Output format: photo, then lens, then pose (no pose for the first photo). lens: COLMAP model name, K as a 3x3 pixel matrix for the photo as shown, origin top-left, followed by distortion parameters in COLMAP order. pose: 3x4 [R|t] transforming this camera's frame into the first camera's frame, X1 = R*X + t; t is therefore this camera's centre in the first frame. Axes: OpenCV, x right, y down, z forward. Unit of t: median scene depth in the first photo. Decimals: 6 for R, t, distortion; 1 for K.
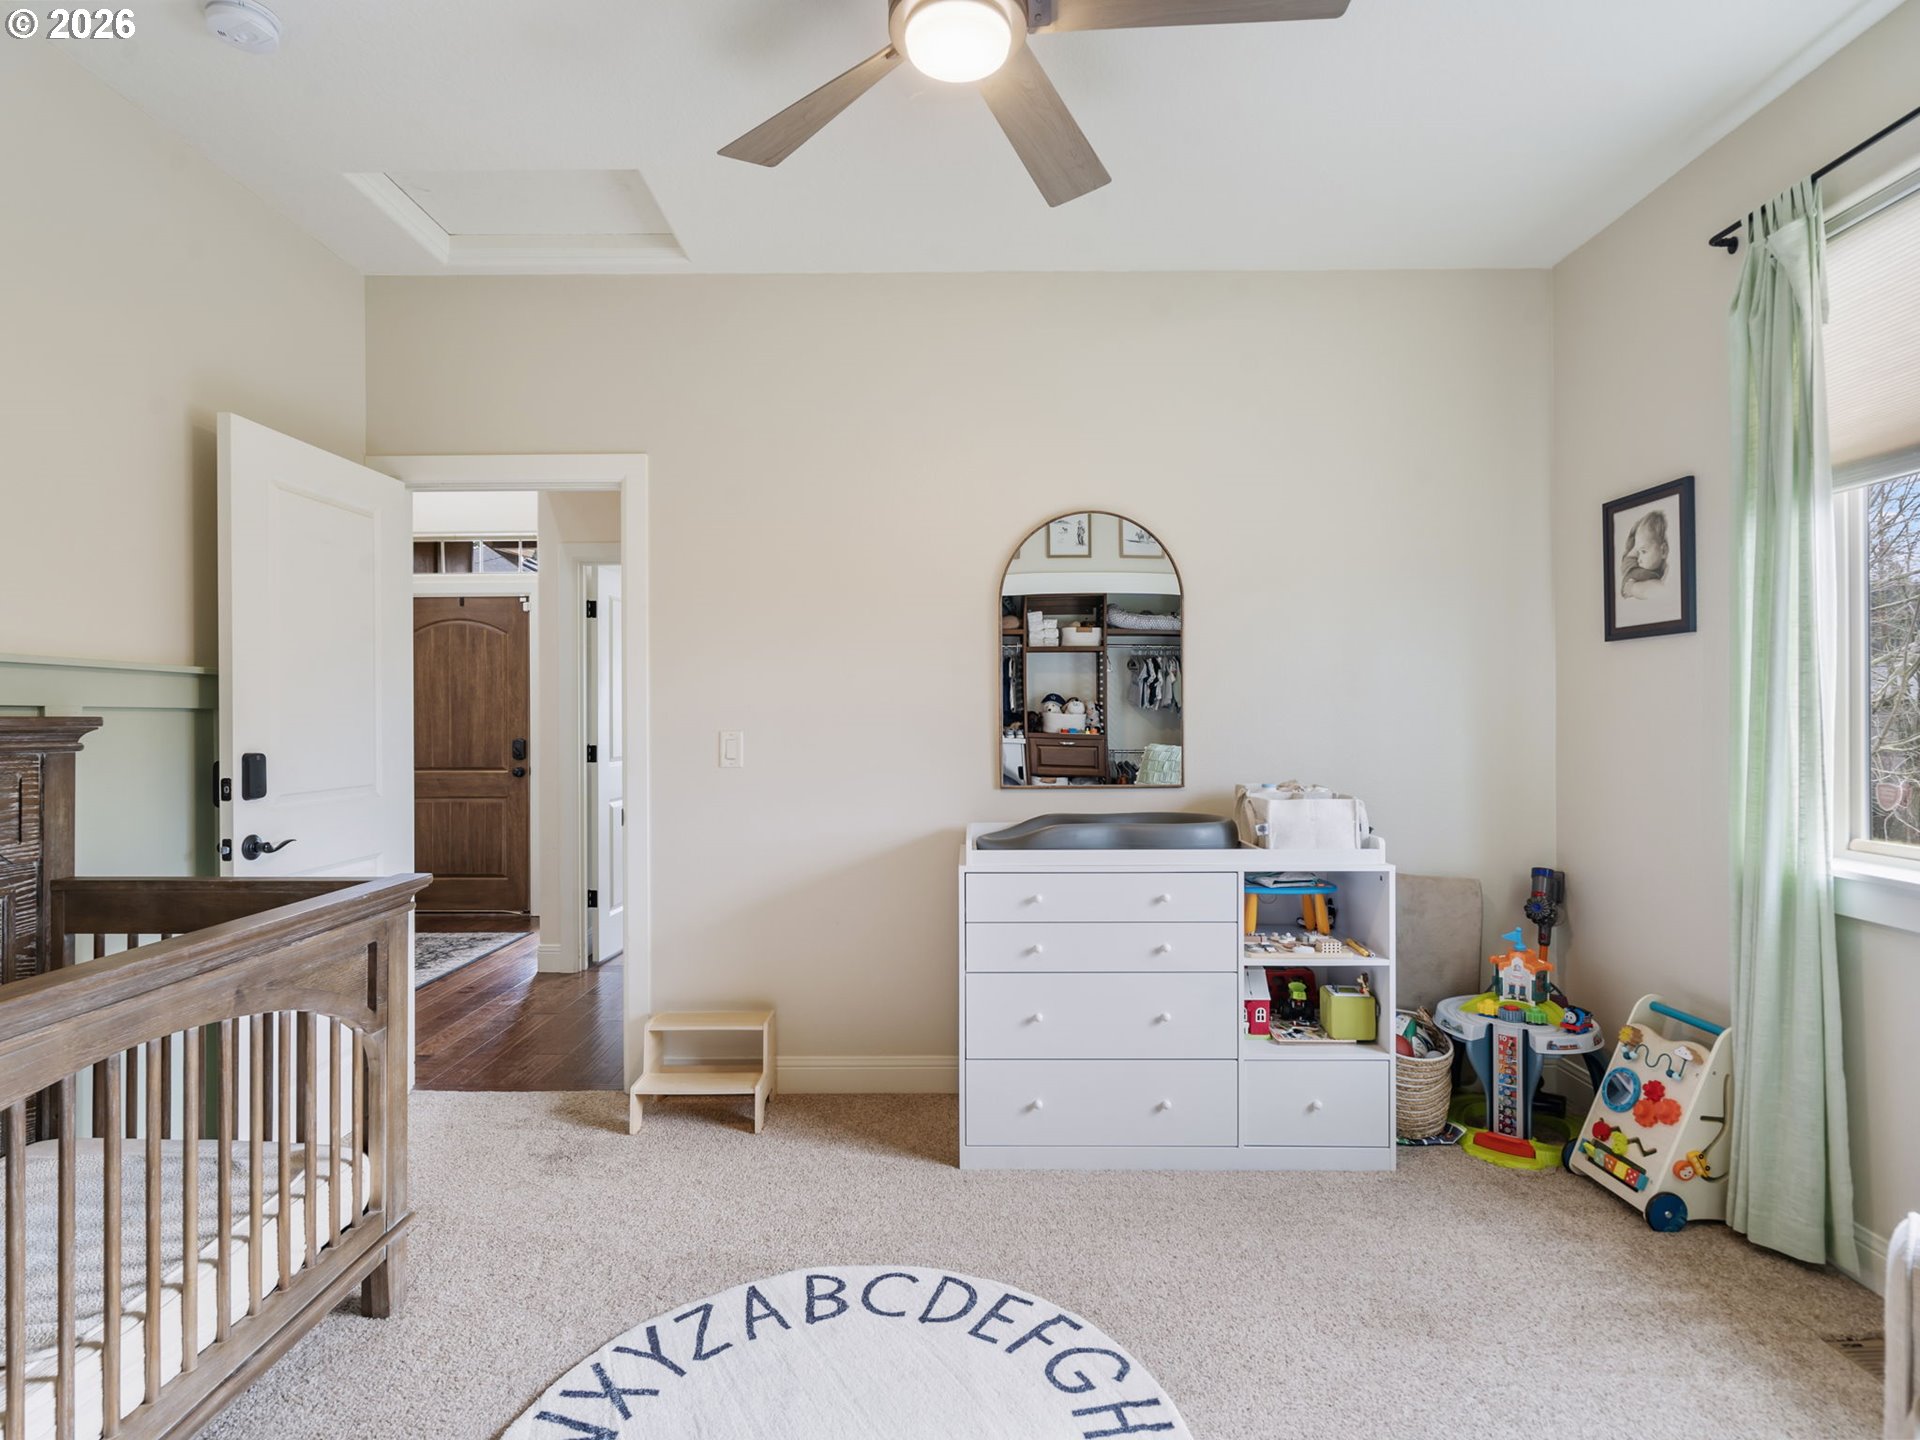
lens RADIAL K [[983.5, 0, 947.7], [0, 983.5, 711.1], [0, 0, 1]] dist [0.000019, 0.000896]
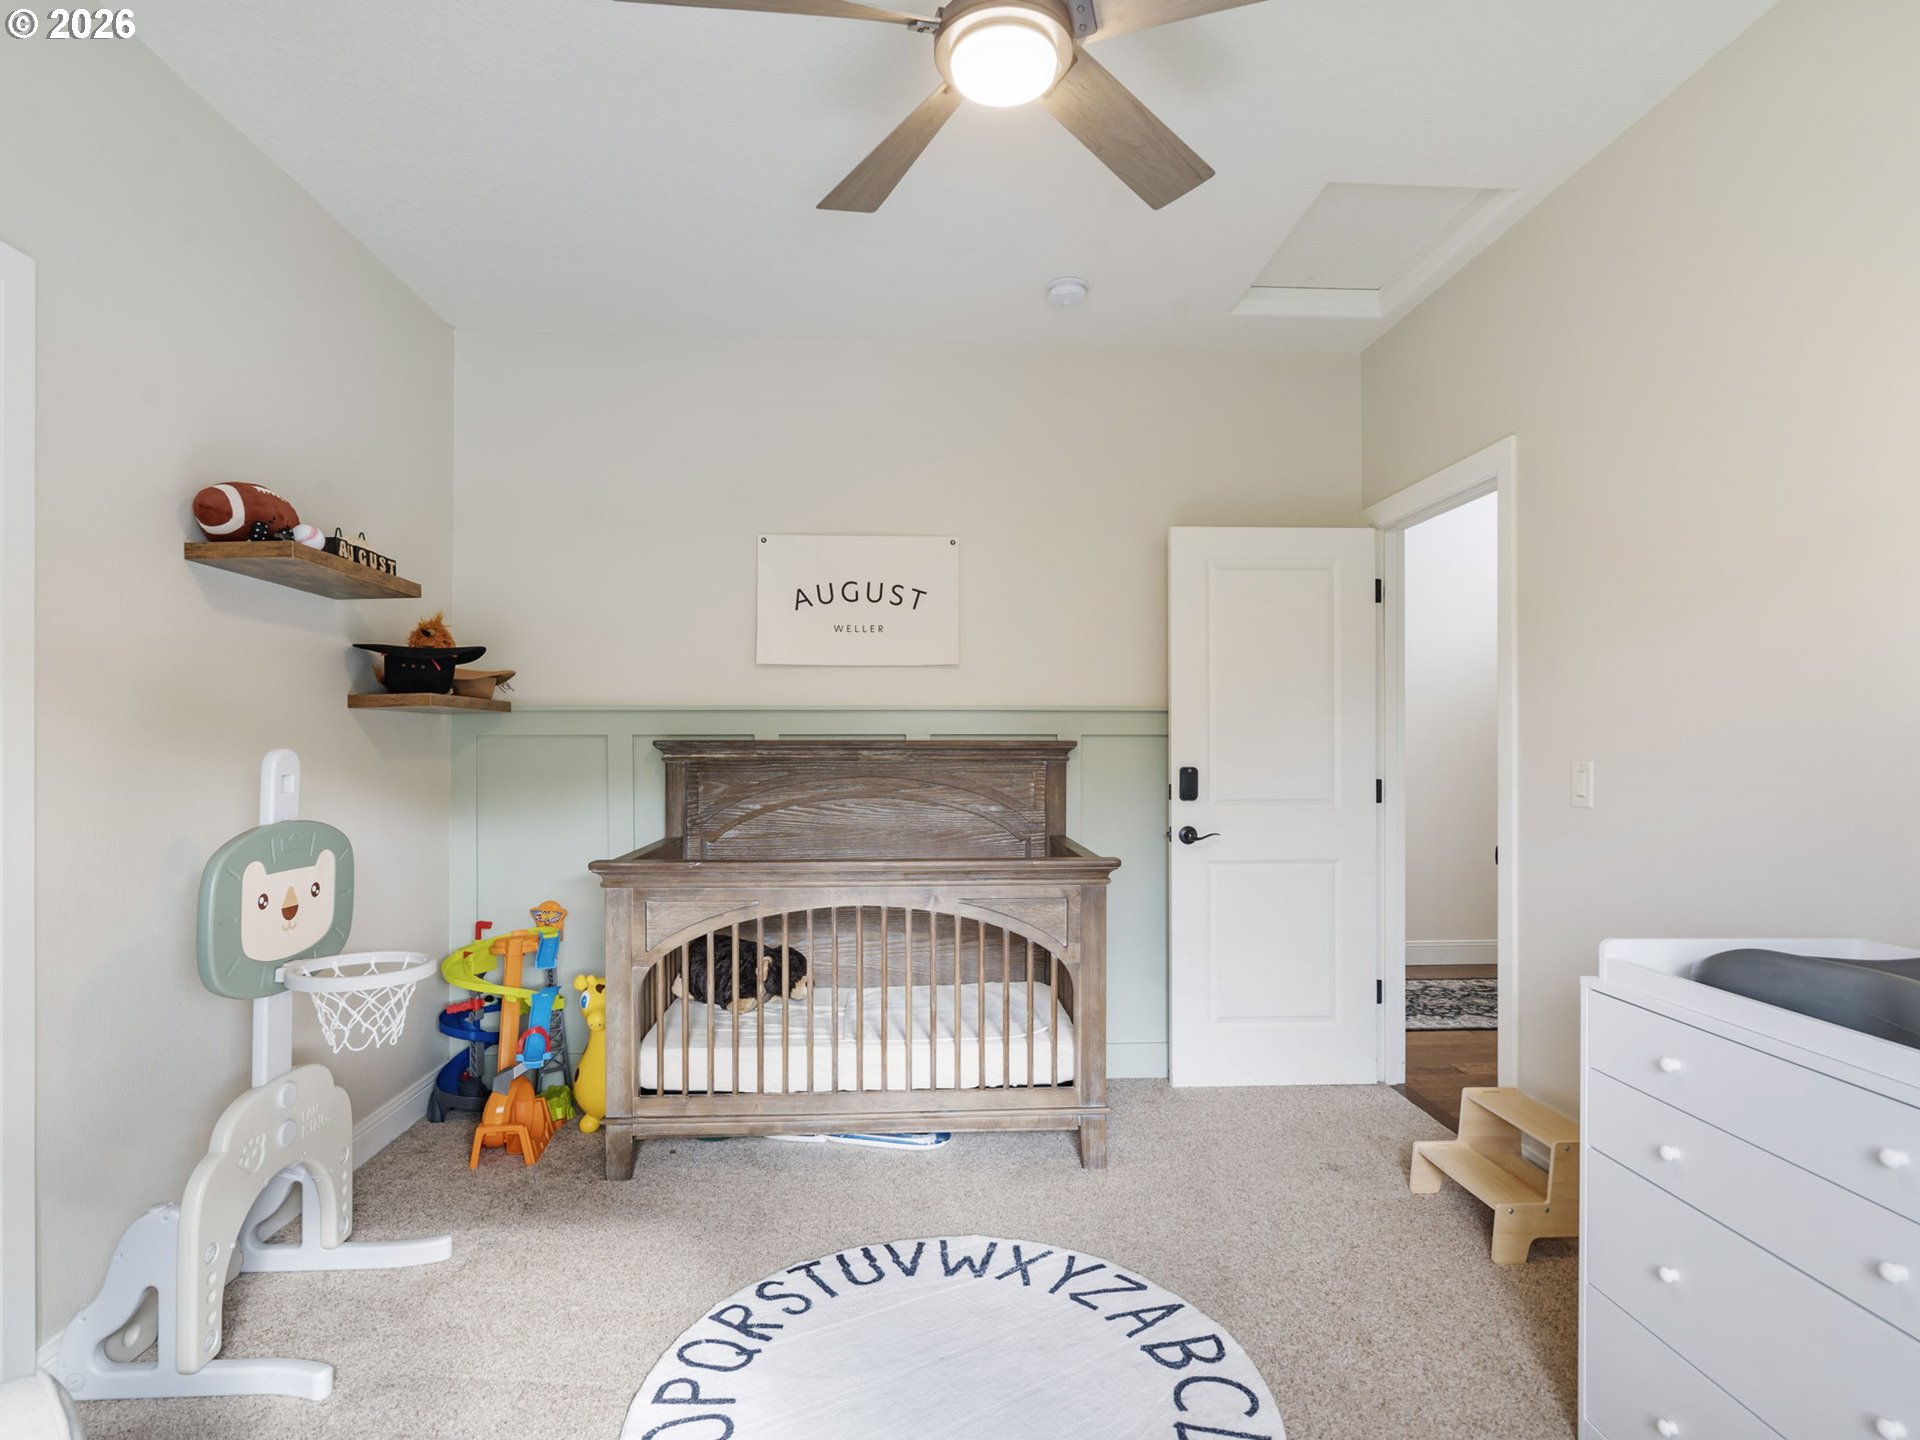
lens RADIAL K [[1000.2, 0, 958.4], [0, 1000.2, 742.2], [0, 0, 1]] dist [0.000294, 0.000330]
pose [[0.056843, -0.000361, -0.998383, 0.695253], [0.004947, 0.999988, -0.000080, 0.005777], [0.998371, -0.004934, 0.056844, 0.612384]]
